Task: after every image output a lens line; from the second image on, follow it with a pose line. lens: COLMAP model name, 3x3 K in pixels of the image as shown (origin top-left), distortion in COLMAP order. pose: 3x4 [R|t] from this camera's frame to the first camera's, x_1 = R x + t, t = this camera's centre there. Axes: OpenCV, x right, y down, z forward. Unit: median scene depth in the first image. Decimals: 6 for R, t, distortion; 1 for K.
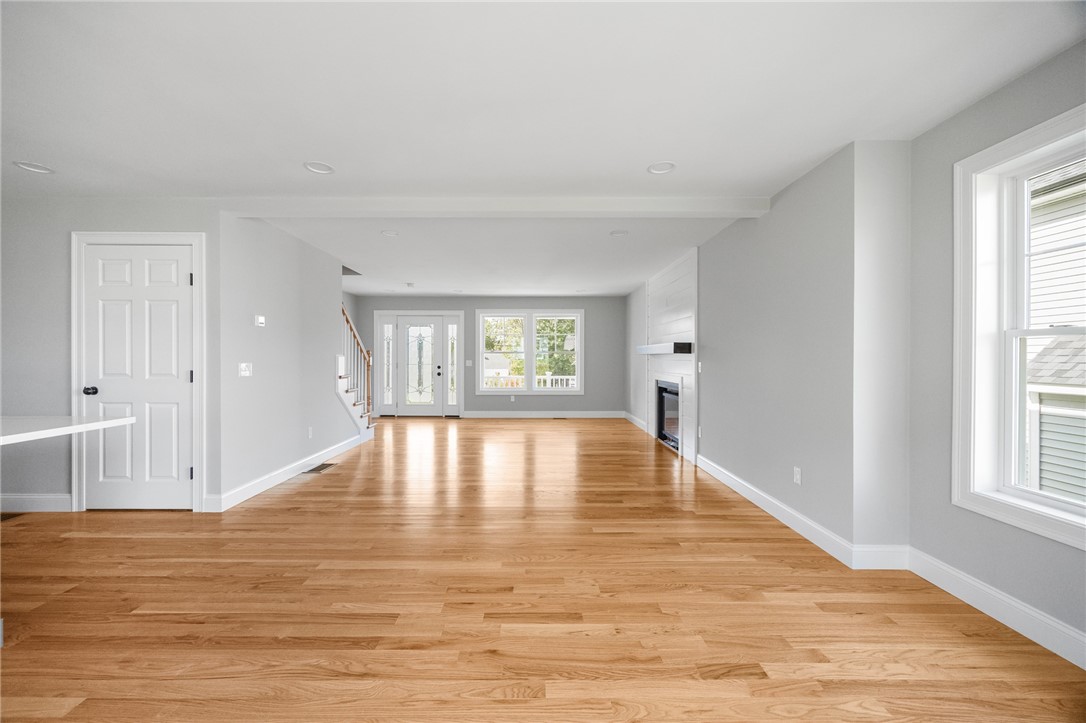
lens RADIAL K [[450.5, 0, 549.6], [0, 450.5, 359.8], [0, 0, 1]] dist [-0.002943, -0.000182]
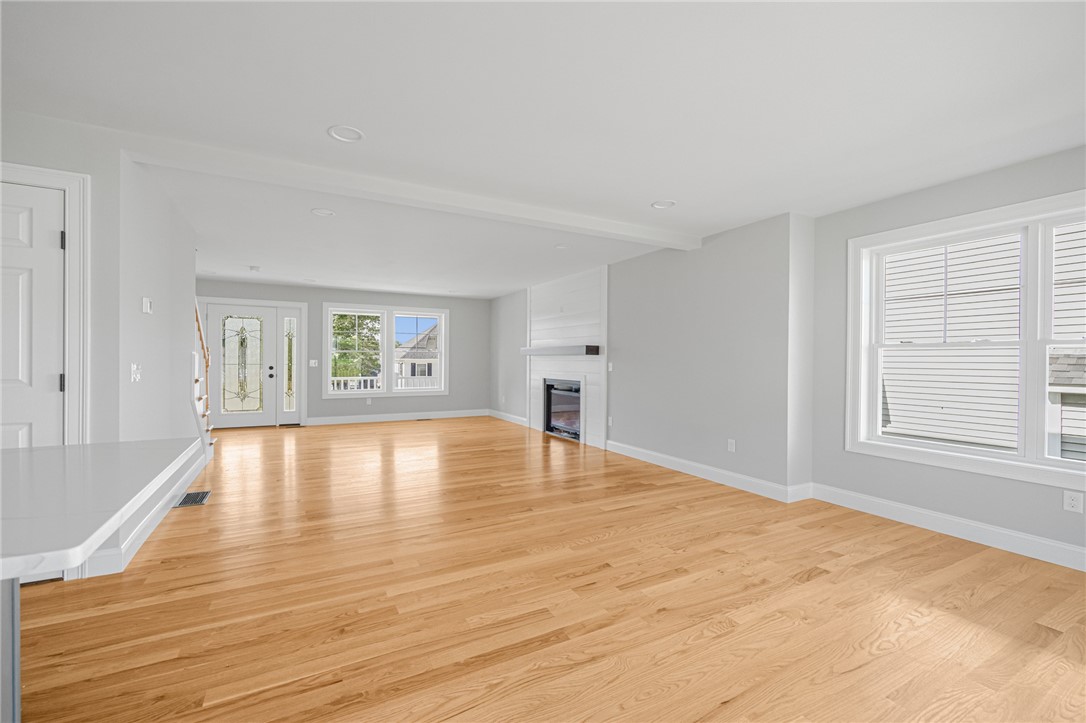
lens RADIAL K [[444.2, 0, 543.0], [0, 444.2, 361.5], [0, 0, 1]] dist [-0.002720, -0.000380]
pose [[0.880394, 0.002703, 0.474235, -0.578200], [-0.004430, 0.999987, 0.002524, 0.000785], [-0.474222, -0.004323, 0.880394, 0.081512]]
